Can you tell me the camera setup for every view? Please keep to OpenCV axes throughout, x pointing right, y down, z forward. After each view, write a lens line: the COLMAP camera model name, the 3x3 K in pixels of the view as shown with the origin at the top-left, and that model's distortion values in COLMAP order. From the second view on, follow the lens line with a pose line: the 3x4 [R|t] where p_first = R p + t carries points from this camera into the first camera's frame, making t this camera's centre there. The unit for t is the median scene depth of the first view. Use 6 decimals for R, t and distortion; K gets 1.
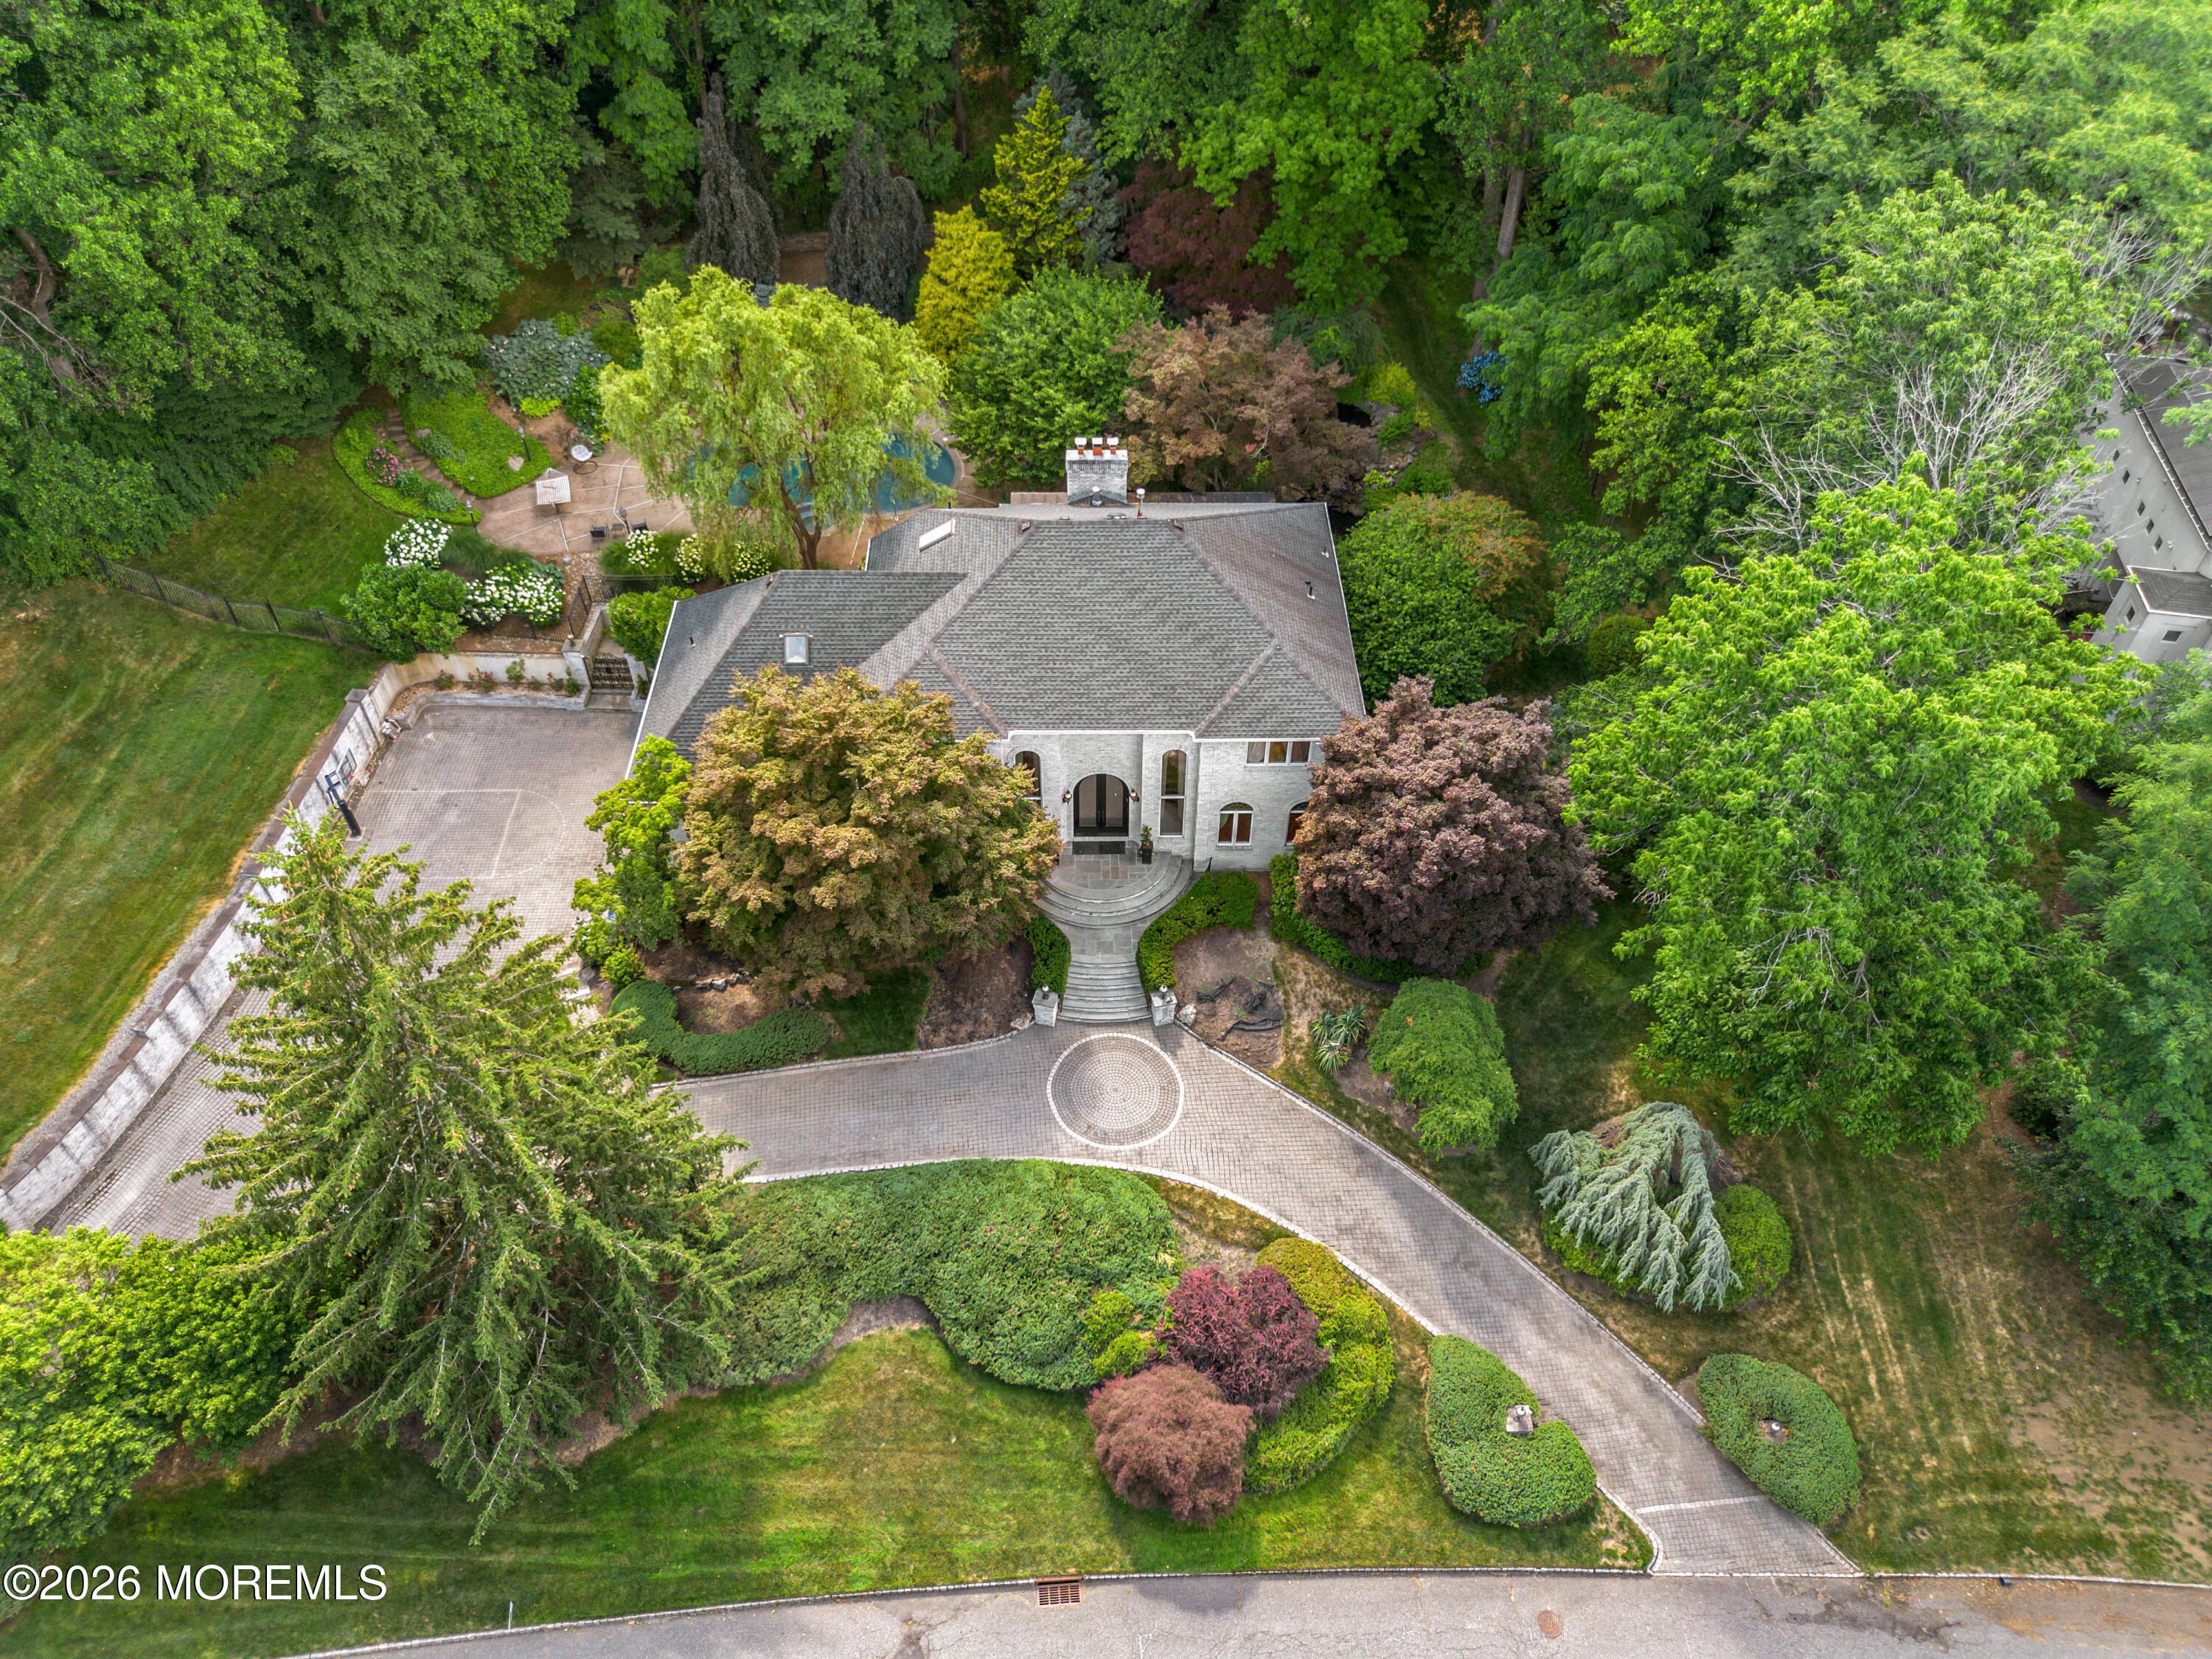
lens RADIAL K [[1569.4, 0, 1115.4], [0, 1569.4, 790.2], [0, 0, 1]] dist [0.044171, -0.017404]
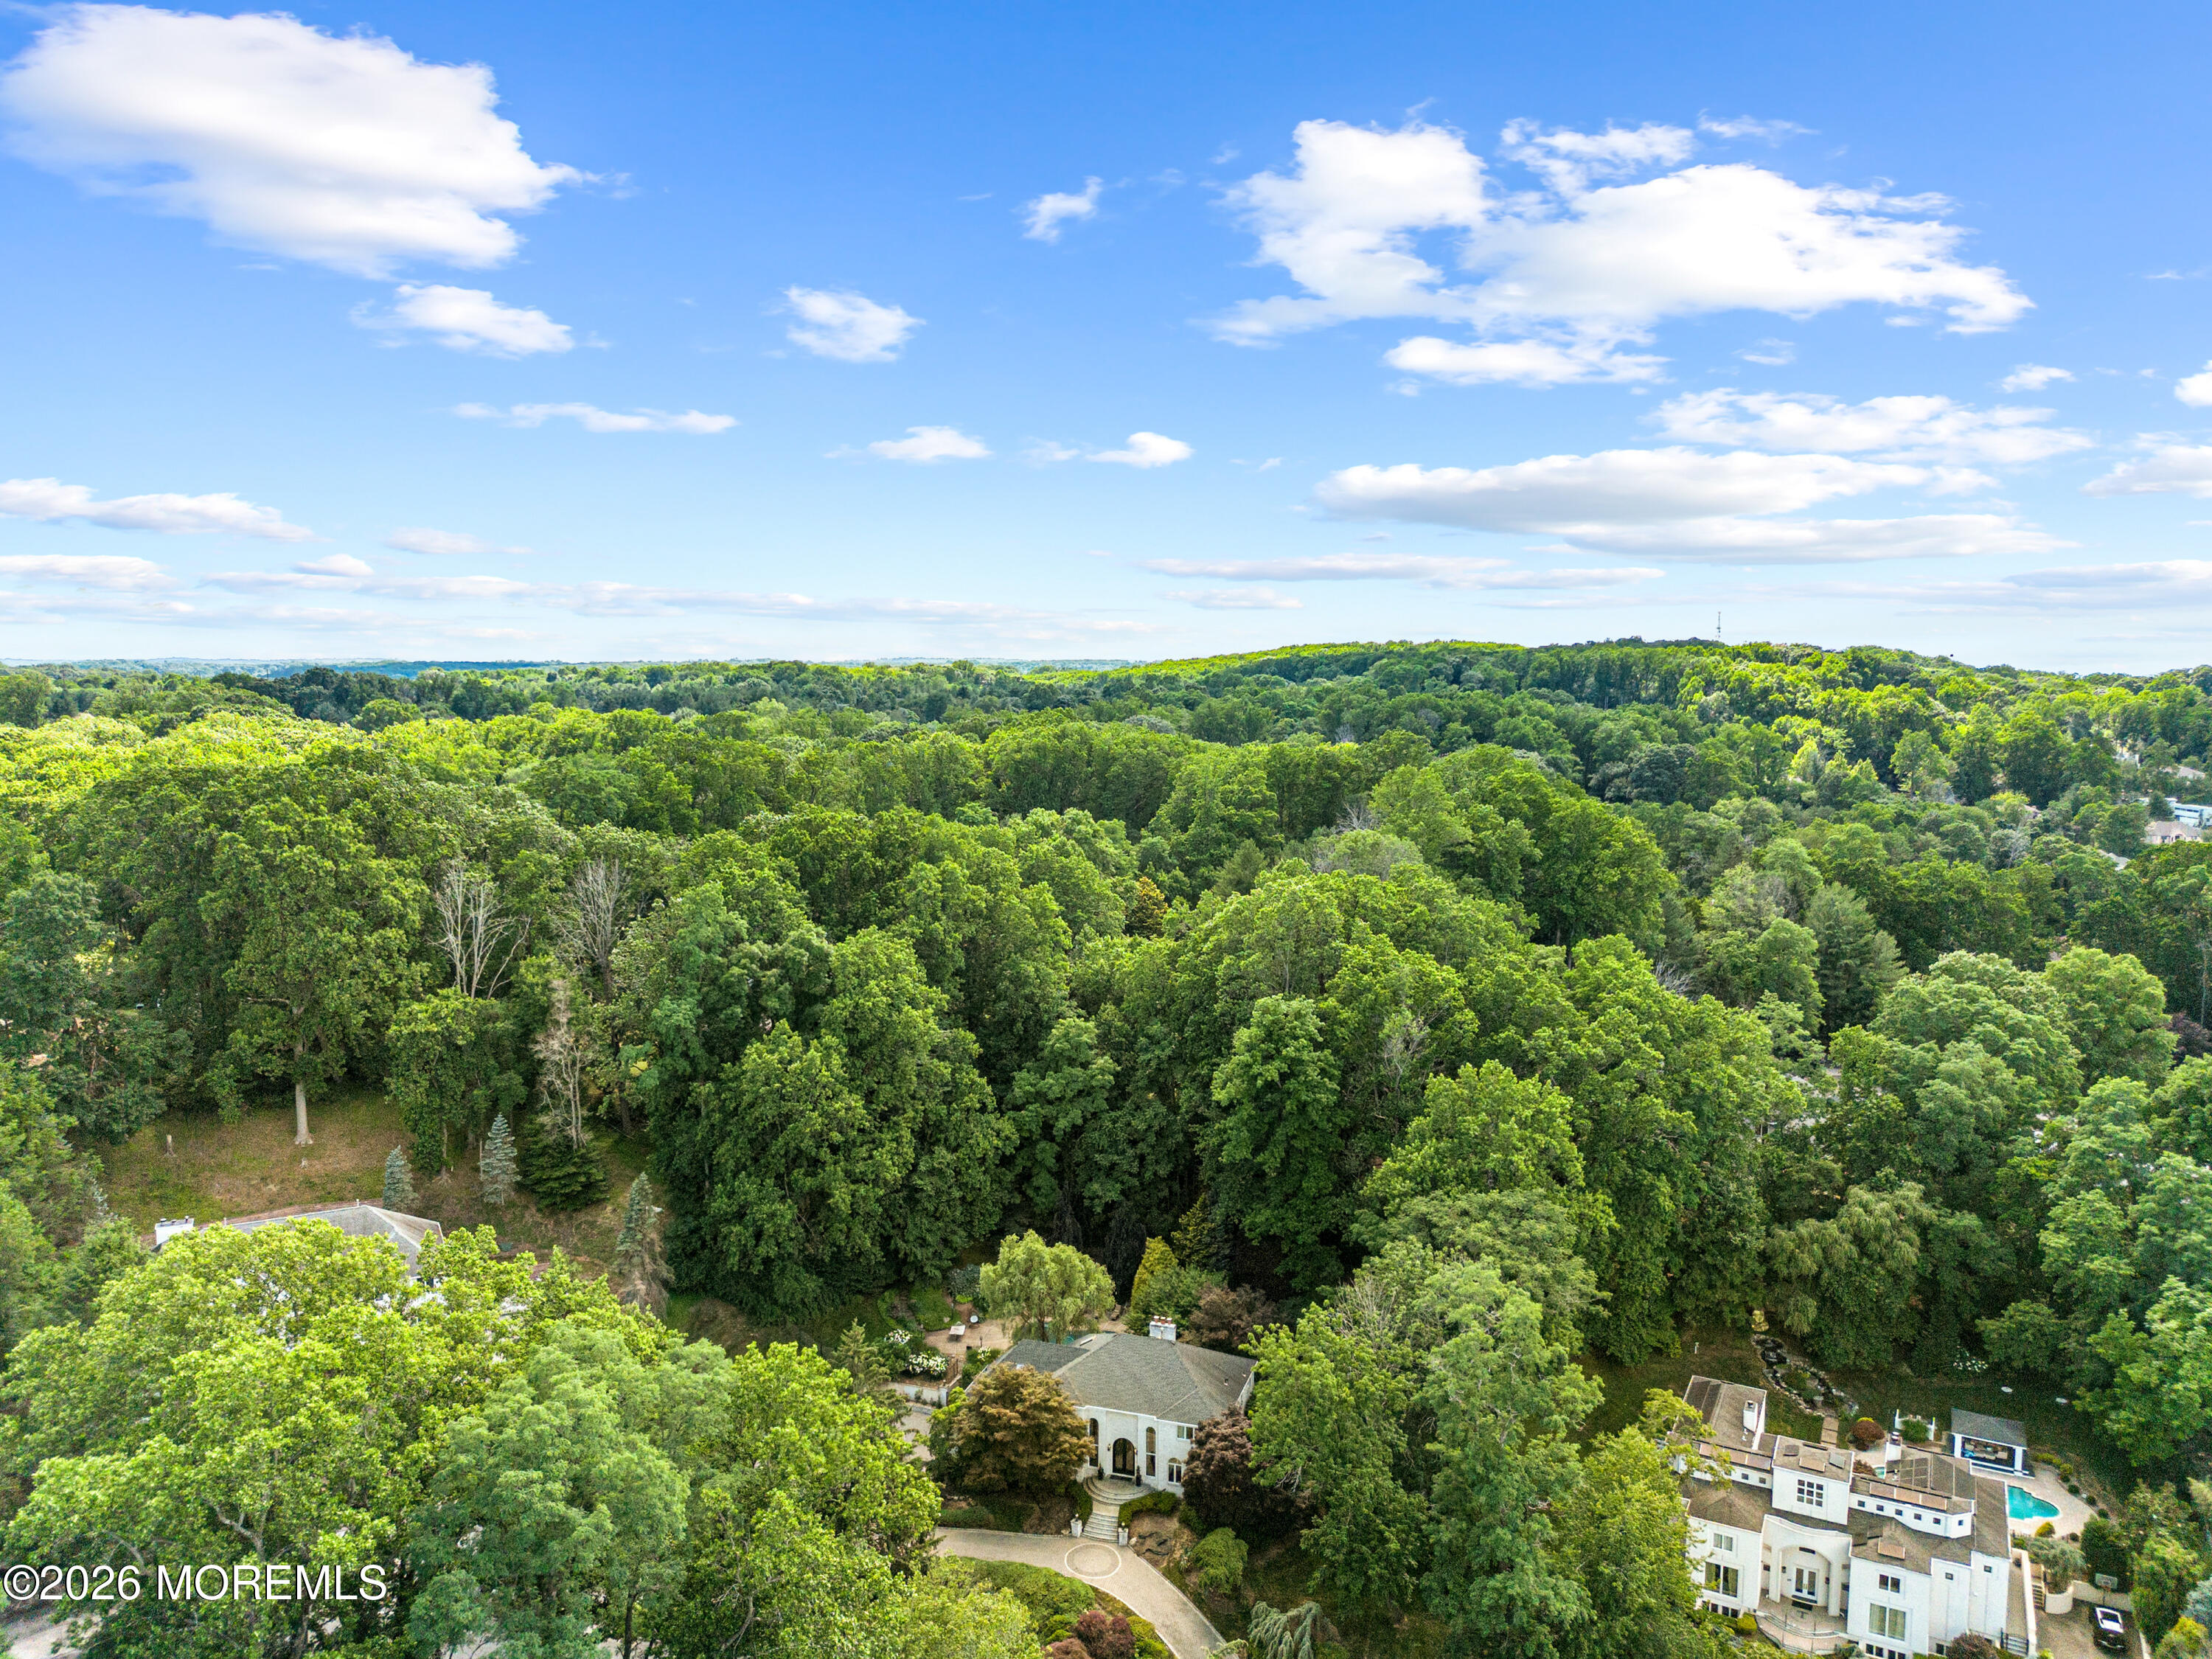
lens RADIAL K [[1569.4, 0, 1116.4], [0, 1569.4, 828.4], [0, 0, 1]] dist [0.044171, -0.017404]
pose [[0.947993, 0.032455, -0.316632, 0.743026], [-0.225753, 0.769826, -0.596995, 0.744198], [0.224377, 0.637428, 0.737117, -1.449173]]
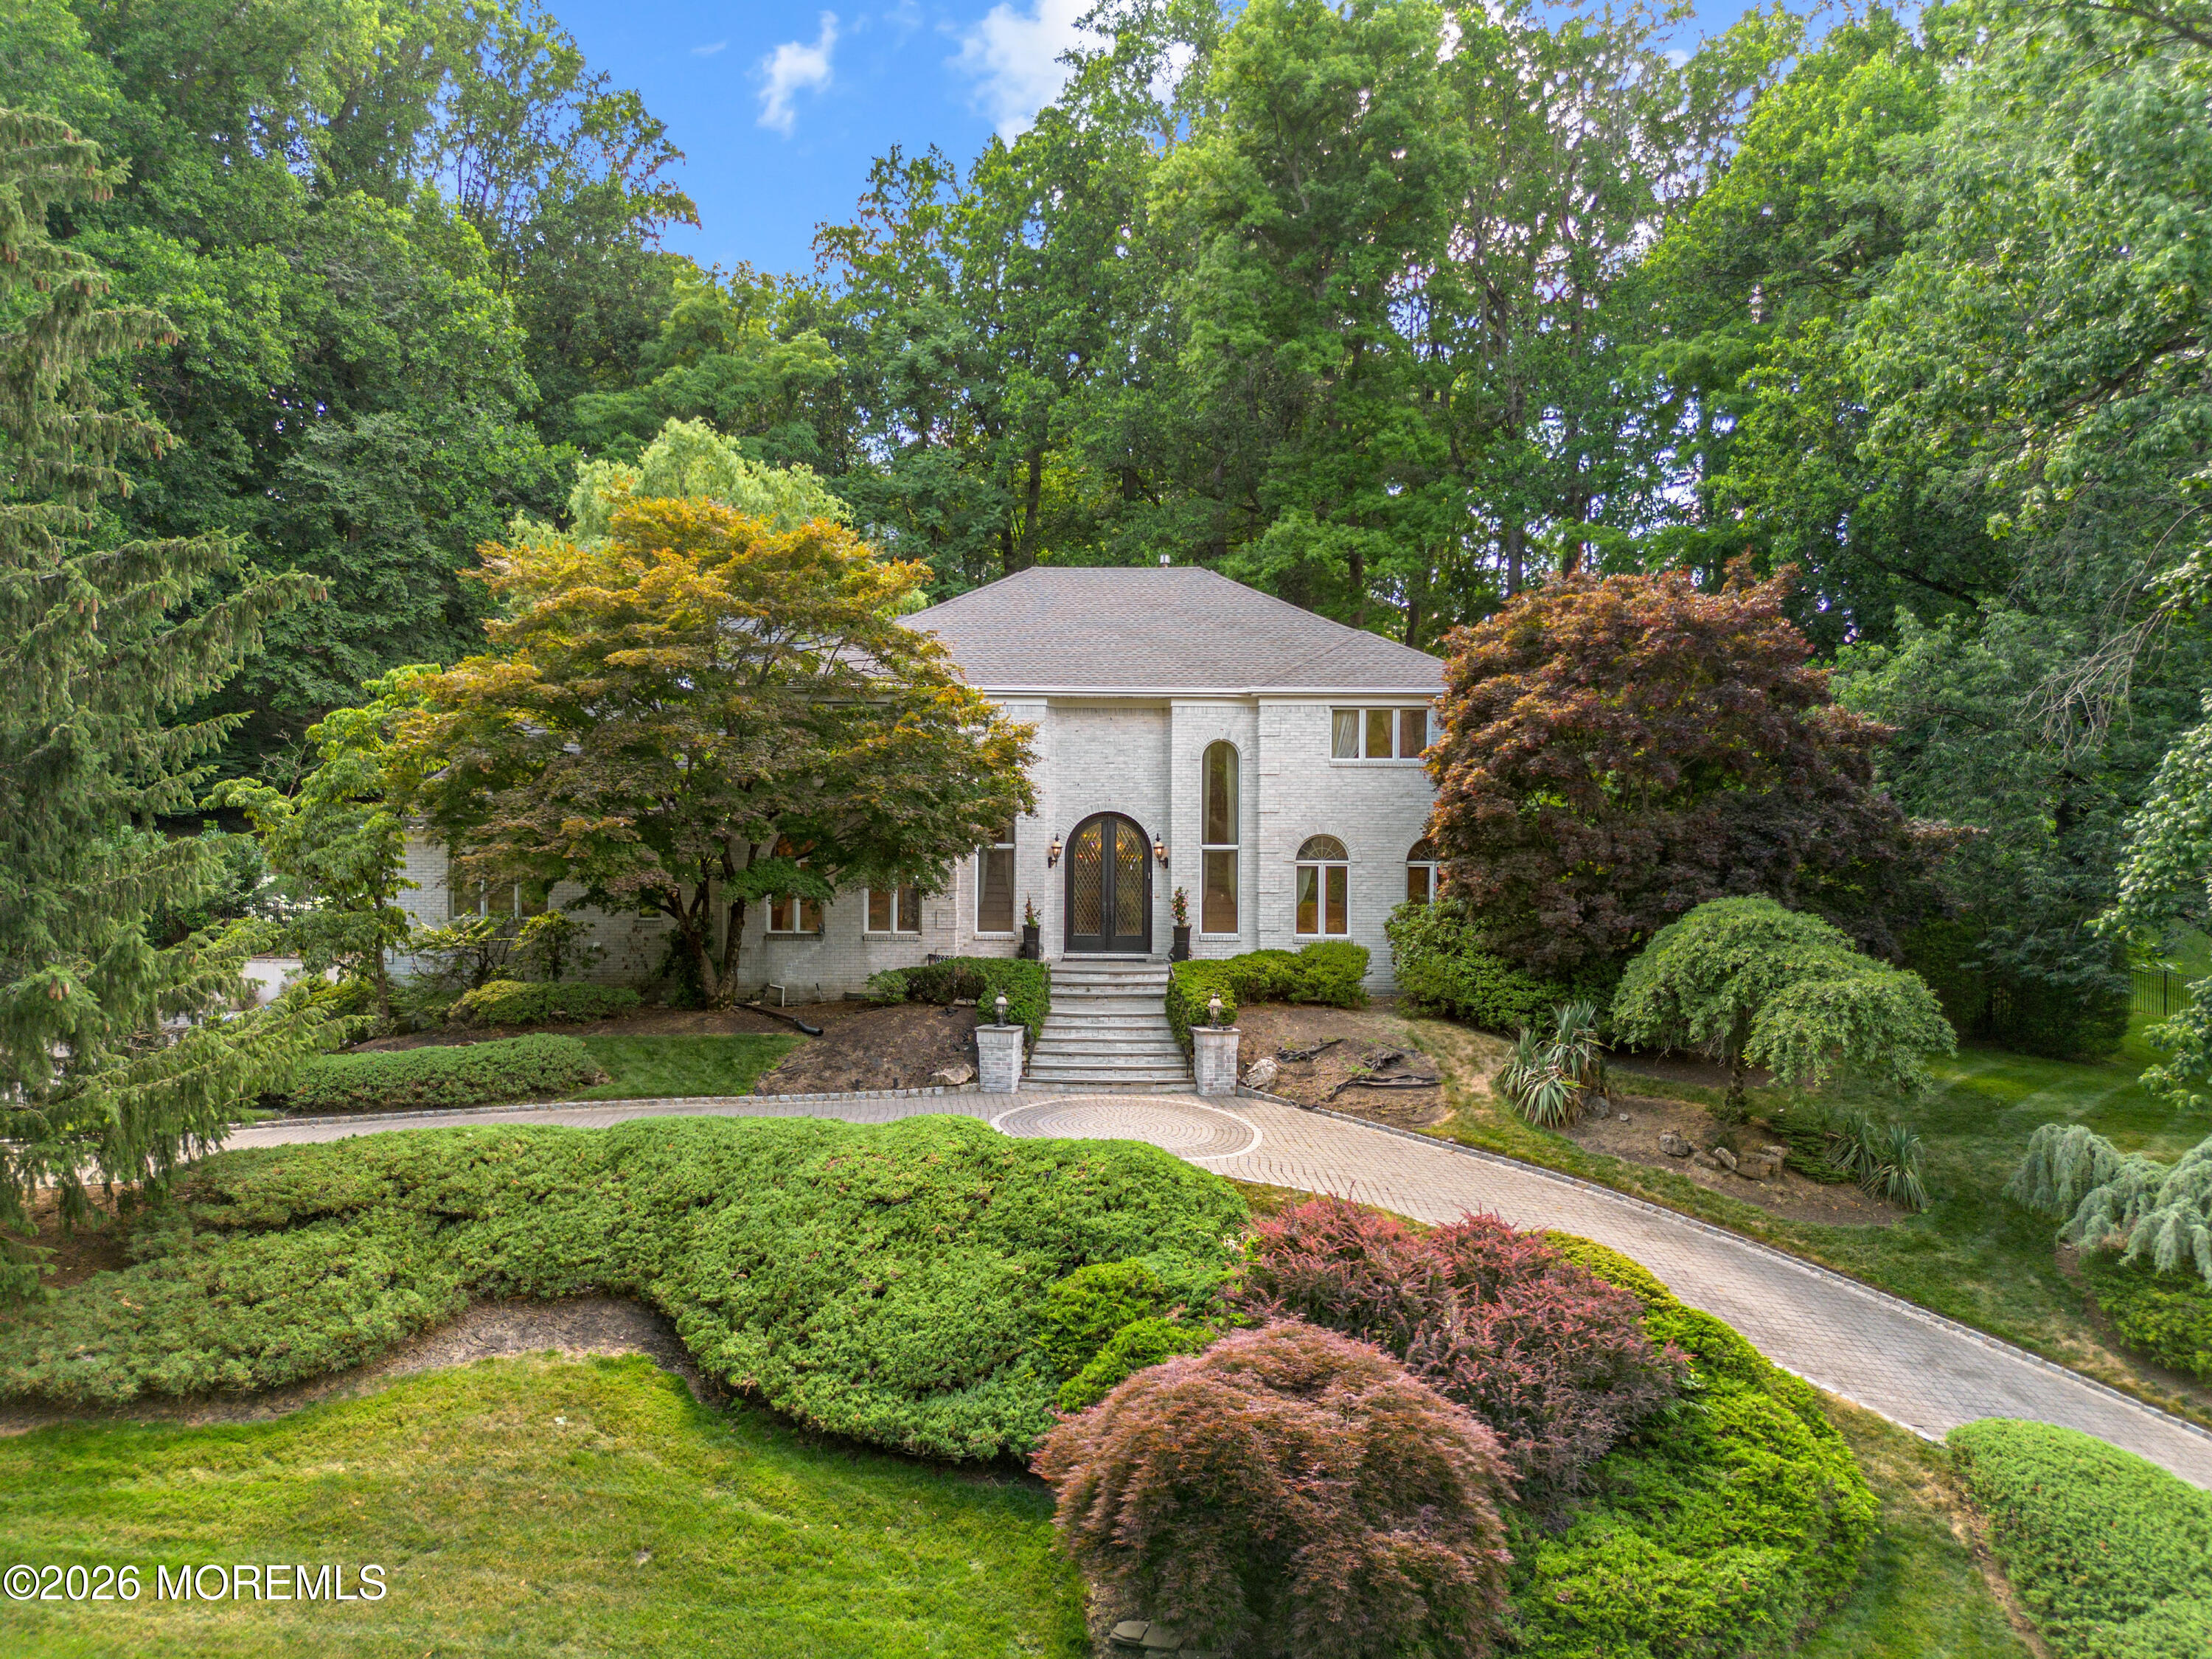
lens RADIAL K [[1569.4, 0, 1111.4], [0, 1569.4, 834.3], [0, 0, 1]] dist [0.044171, -0.017404]
pose [[0.999783, 0.001292, -0.020769, 0.005479], [-0.015573, 0.708488, -0.705551, 0.466887], [0.013803, 0.705721, 0.708355, 0.557506]]
